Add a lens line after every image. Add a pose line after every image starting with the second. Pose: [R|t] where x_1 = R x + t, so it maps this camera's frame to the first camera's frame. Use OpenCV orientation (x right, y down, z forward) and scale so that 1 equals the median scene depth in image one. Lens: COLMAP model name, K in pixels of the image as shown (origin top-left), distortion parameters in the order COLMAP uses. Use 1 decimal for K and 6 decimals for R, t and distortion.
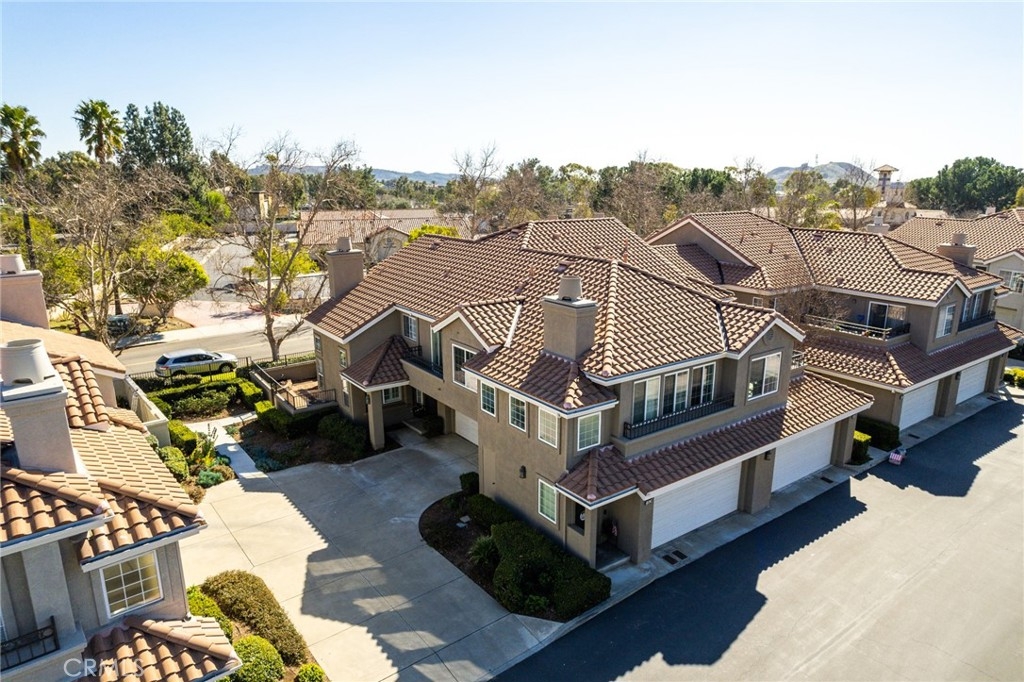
lens RADIAL K [[655.0, 0, 510.5], [0, 655.0, 340.1], [0, 0, 1]] dist [-0.008651, 0.006838]
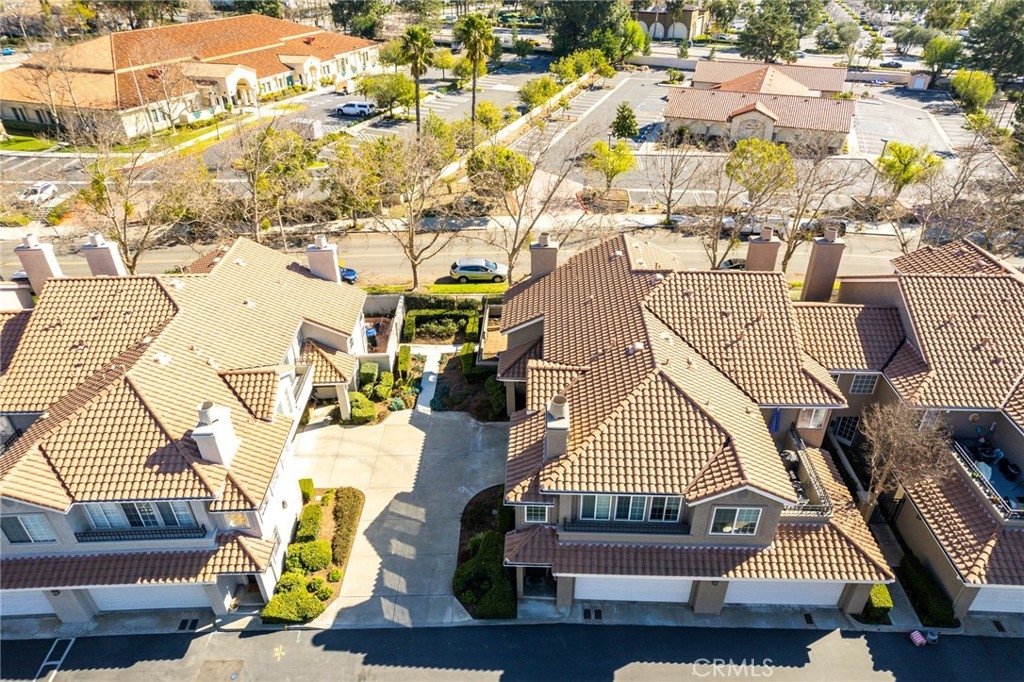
lens RADIAL K [[655.0, 0, 510.4], [0, 655.0, 343.4], [0, 0, 1]] dist [-0.008651, 0.006838]
pose [[0.786663, 0.322404, -0.526514, 0.591971], [-0.144307, 0.925214, 0.350935, -0.573214], [0.600281, -0.200088, 0.774356, -0.020962]]
